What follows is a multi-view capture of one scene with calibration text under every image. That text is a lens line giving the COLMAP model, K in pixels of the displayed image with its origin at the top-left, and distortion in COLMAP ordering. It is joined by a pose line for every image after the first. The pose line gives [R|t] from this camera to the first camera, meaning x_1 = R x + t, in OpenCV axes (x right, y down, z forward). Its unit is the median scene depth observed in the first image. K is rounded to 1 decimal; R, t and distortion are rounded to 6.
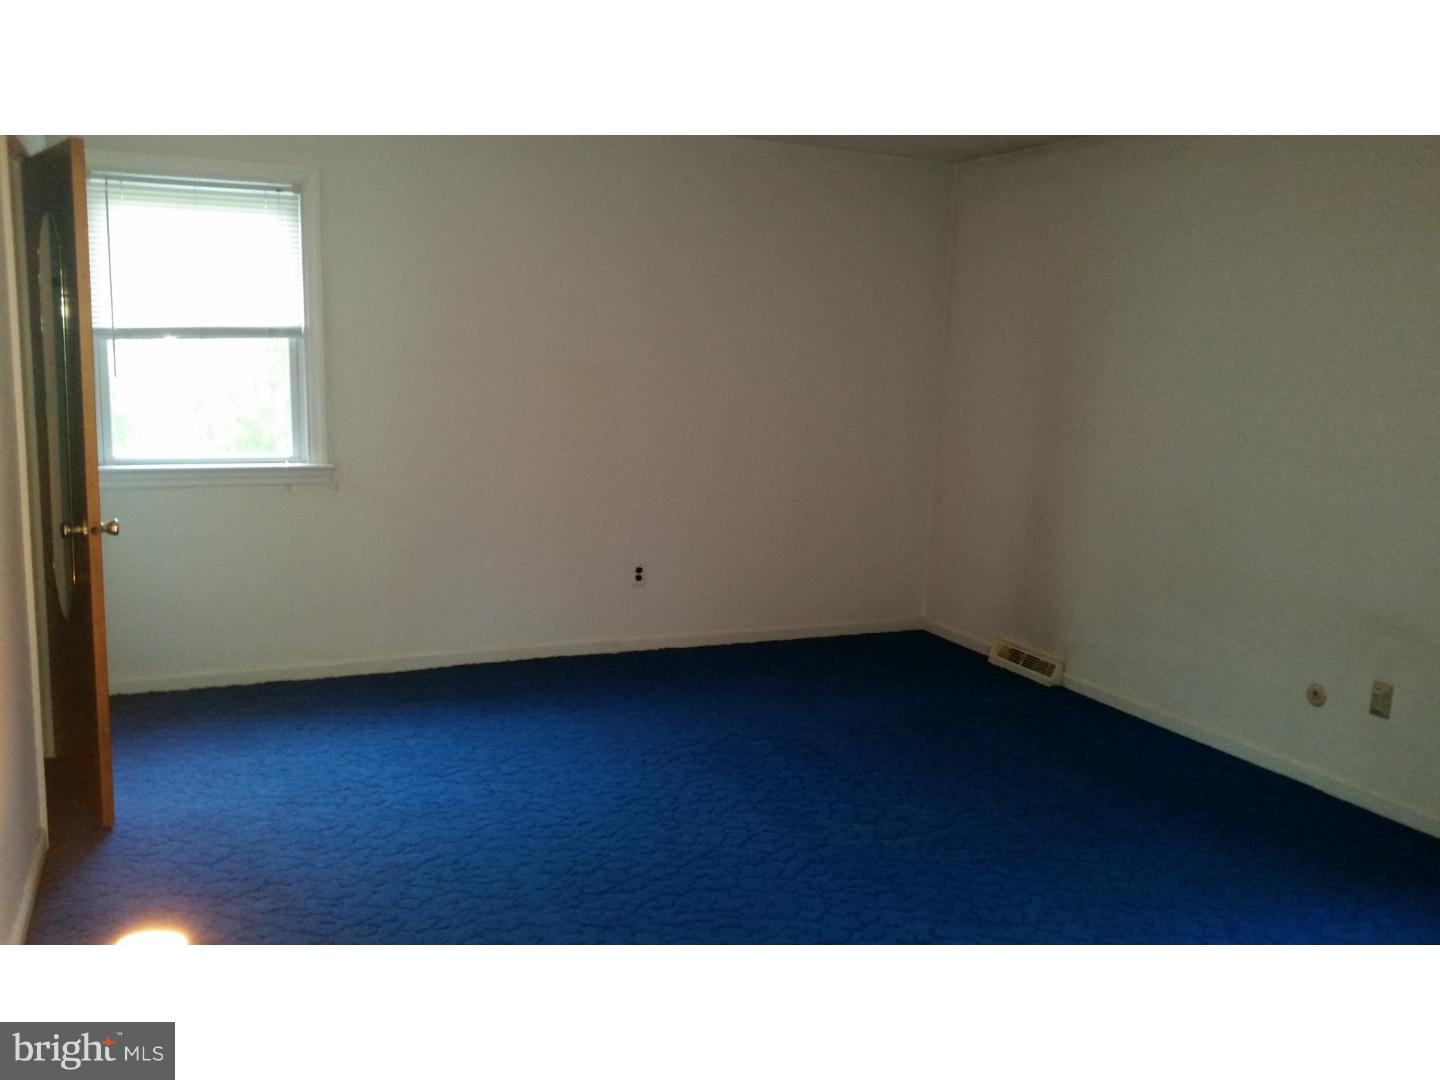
lens RADIAL K [[1207.0, 0, 721.8], [0, 1207.0, 551.1], [0, 0, 1]] dist [0.006972, -0.035127]
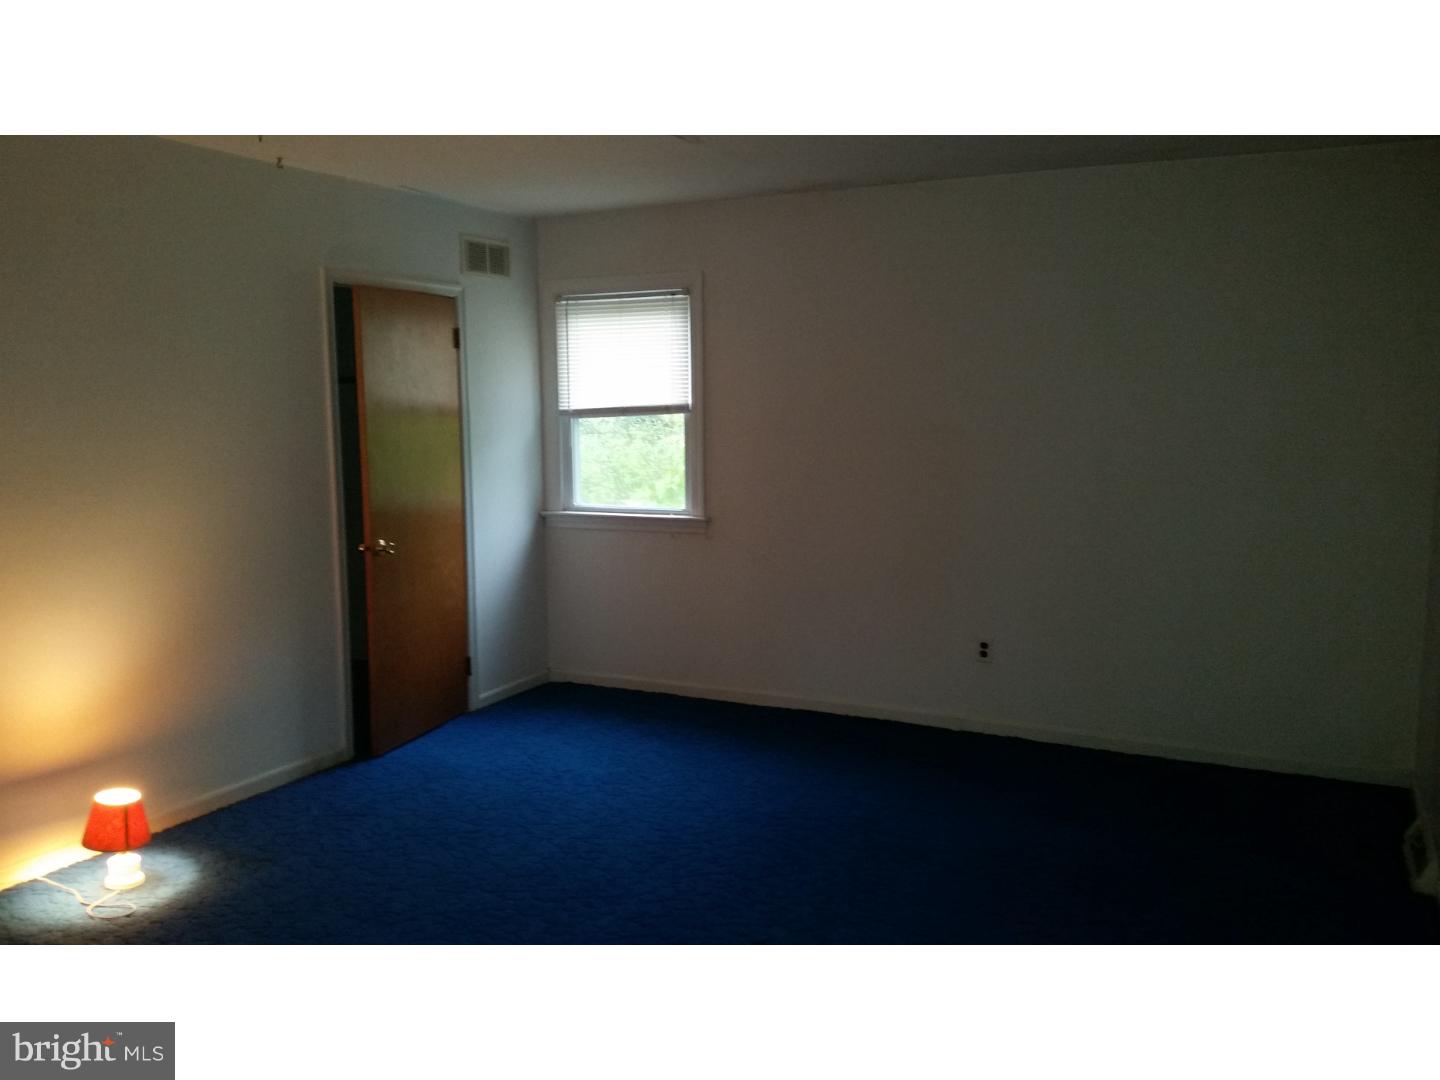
lens RADIAL K [[1207.0, 0, 730.5], [0, 1207.0, 542.1], [0, 0, 1]] dist [0.006972, -0.035127]
pose [[0.620288, 0.060734, -0.782019, 0.644052], [-0.107117, 0.994216, -0.007750, -0.043529], [0.777025, 0.088575, 0.623207, 0.296390]]
